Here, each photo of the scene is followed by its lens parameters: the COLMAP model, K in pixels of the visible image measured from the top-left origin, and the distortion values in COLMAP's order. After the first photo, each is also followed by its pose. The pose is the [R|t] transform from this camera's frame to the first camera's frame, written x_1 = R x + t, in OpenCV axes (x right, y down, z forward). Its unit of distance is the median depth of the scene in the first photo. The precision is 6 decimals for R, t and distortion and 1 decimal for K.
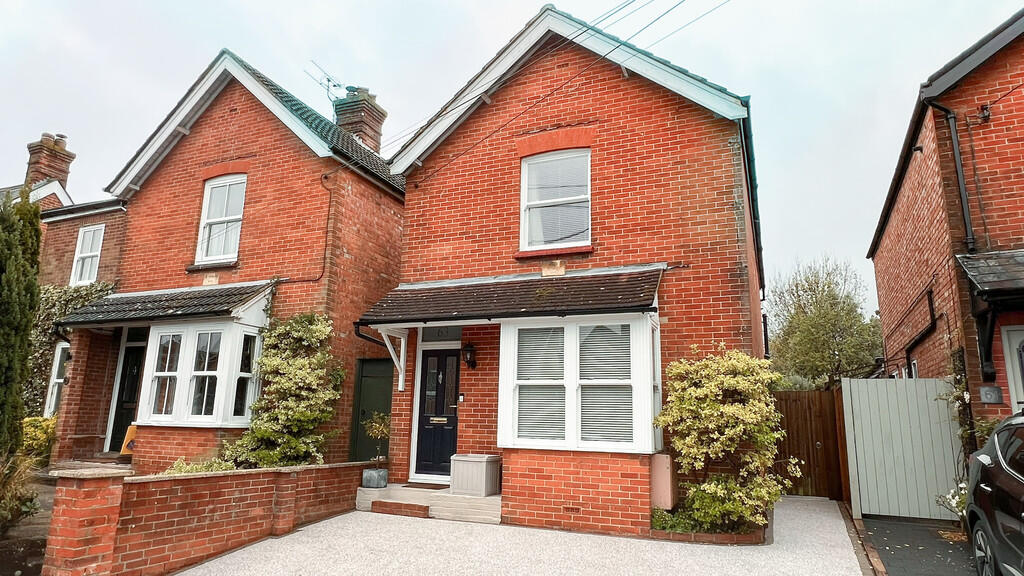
lens RADIAL K [[611.0, 0, 503.5], [0, 611.0, 286.1], [0, 0, 1]] dist [-0.003161, -0.004300]
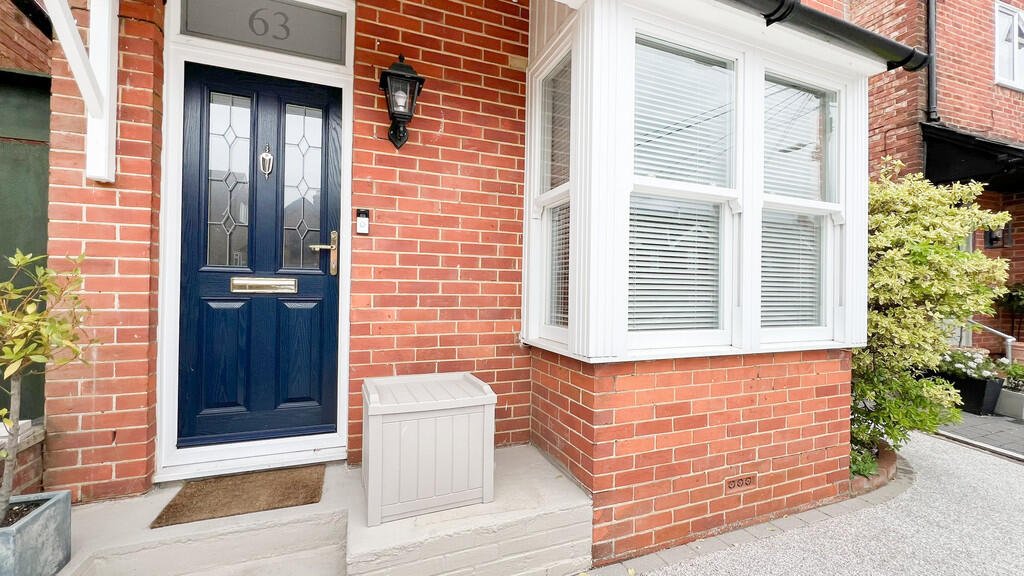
lens RADIAL K [[415.6, 0, 512.0], [0, 415.6, 288.2], [0, 0, 1]] dist [-0.004109, -0.000241]
pose [[0.707673, -0.012632, 0.706427, -0.179772], [-0.151695, 0.973807, 0.169375, 0.169097], [-0.690063, -0.227023, 0.687221, 0.780972]]
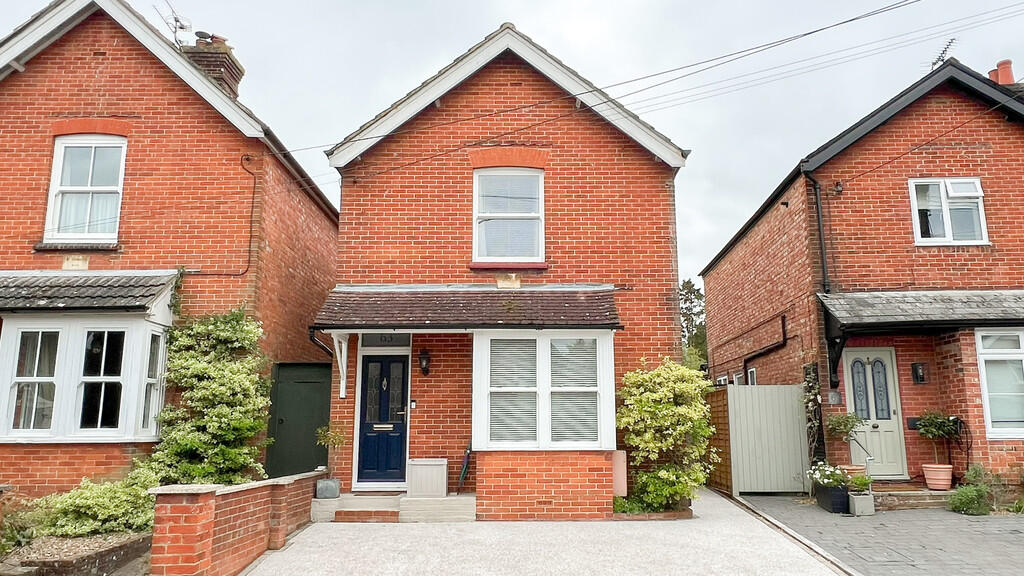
lens RADIAL K [[720.2, 0, 522.2], [0, 720.2, 290.8], [0, 0, 1]] dist [-0.007117, -0.000045]
pose [[0.912415, 0.050594, 0.406127, -0.401809], [-0.063708, 0.997791, 0.018828, -0.037211], [-0.404278, -0.043053, 0.913622, -0.146950]]
